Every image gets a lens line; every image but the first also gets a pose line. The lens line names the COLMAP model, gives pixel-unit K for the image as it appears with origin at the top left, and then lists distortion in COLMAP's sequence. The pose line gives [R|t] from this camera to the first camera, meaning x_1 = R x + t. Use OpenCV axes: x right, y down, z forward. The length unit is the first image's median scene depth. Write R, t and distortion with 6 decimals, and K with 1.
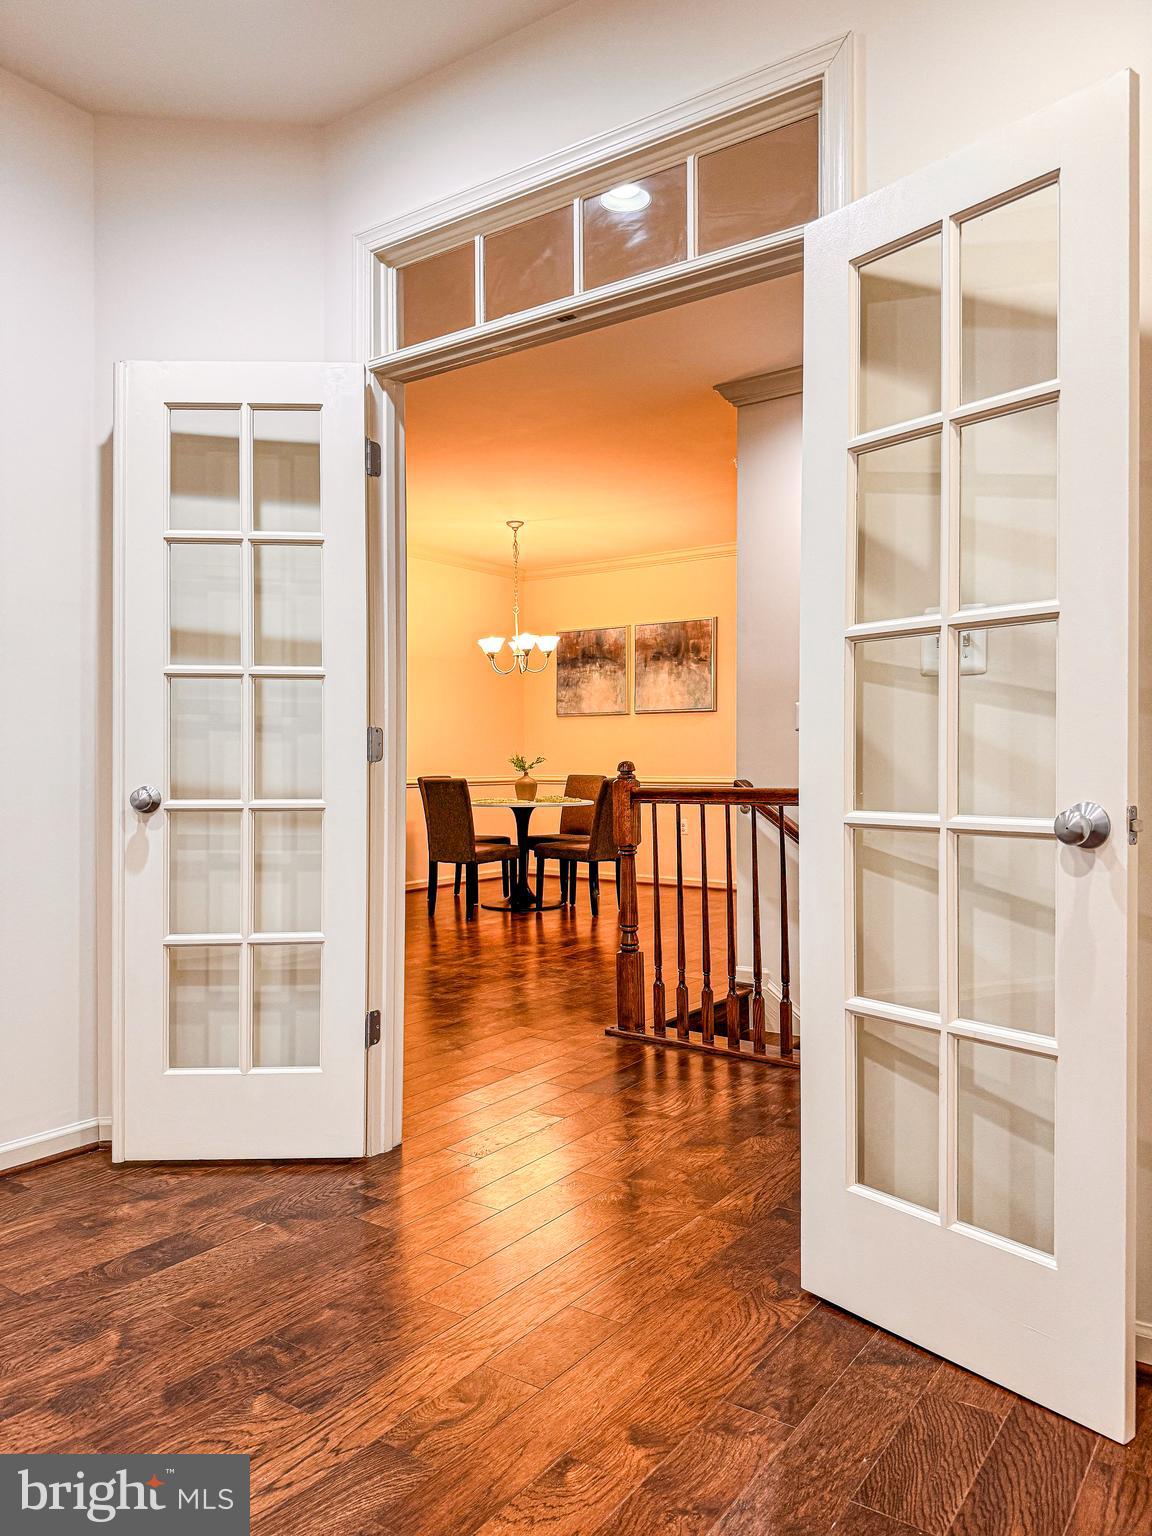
lens RADIAL K [[1061.9, 0, 572.9], [0, 1061.9, 762.9], [0, 0, 1]] dist [0.046535, -0.062389]
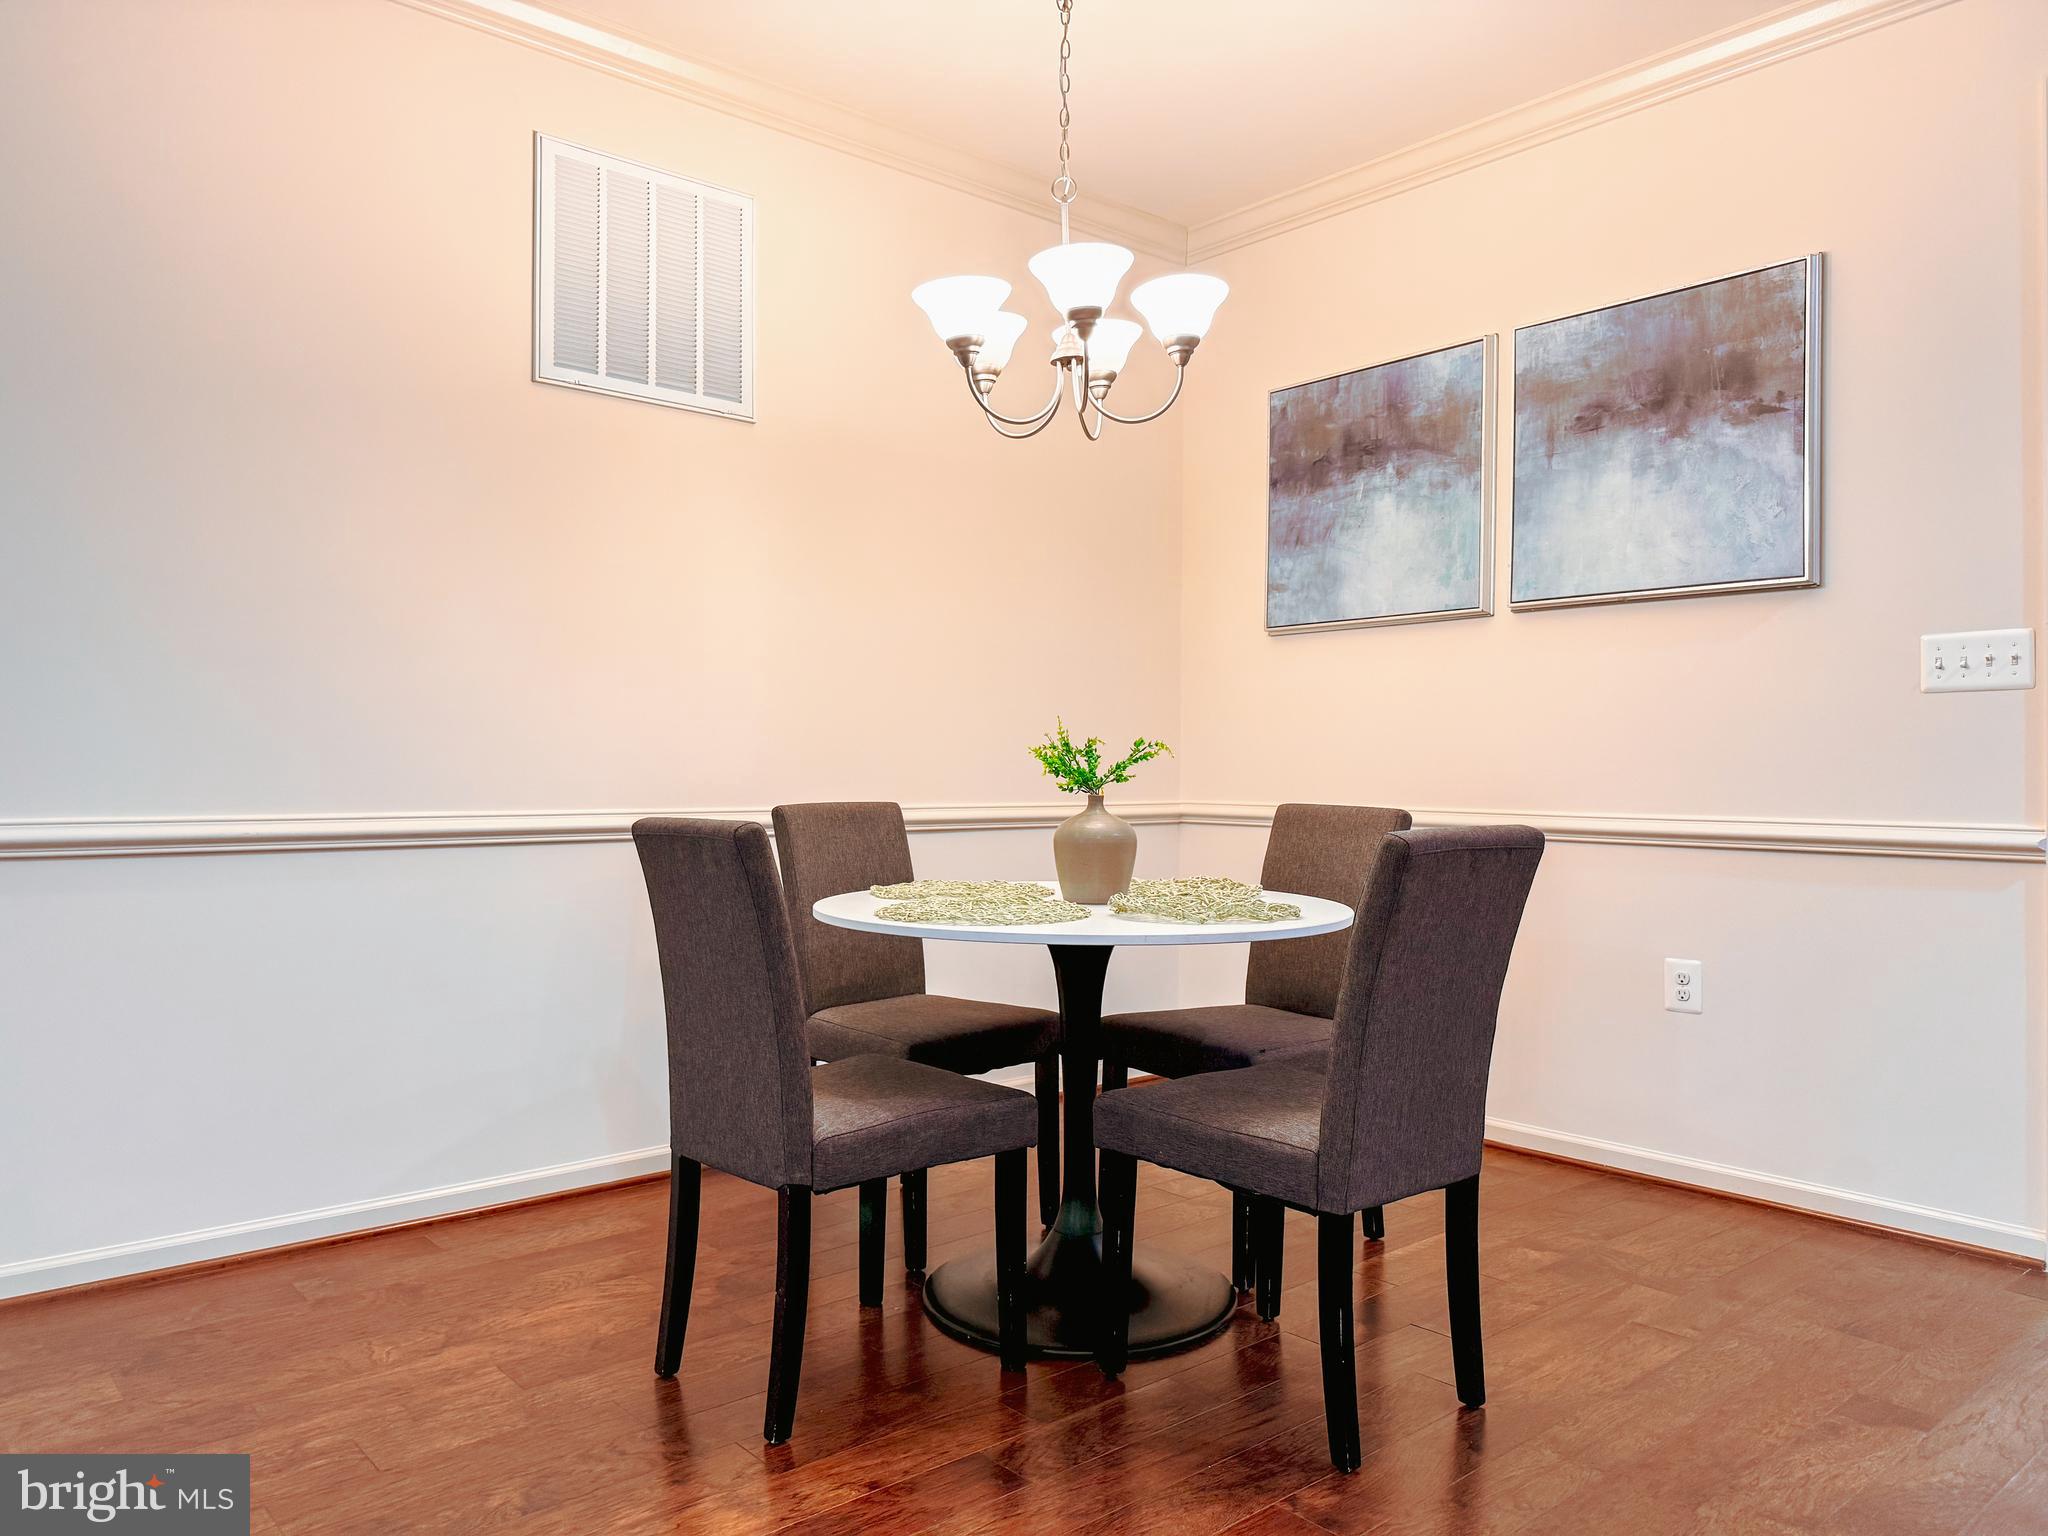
lens RADIAL K [[1415.9, 0, 1038.7], [0, 1415.9, 768.1], [0, 0, 1]] dist [0.046535, -0.062389]
pose [[0.974413, 0.005417, -0.224699, 0.017067], [-0.007528, 0.999935, -0.008541, 0.004697], [0.224639, 0.010014, 0.974391, 0.564915]]
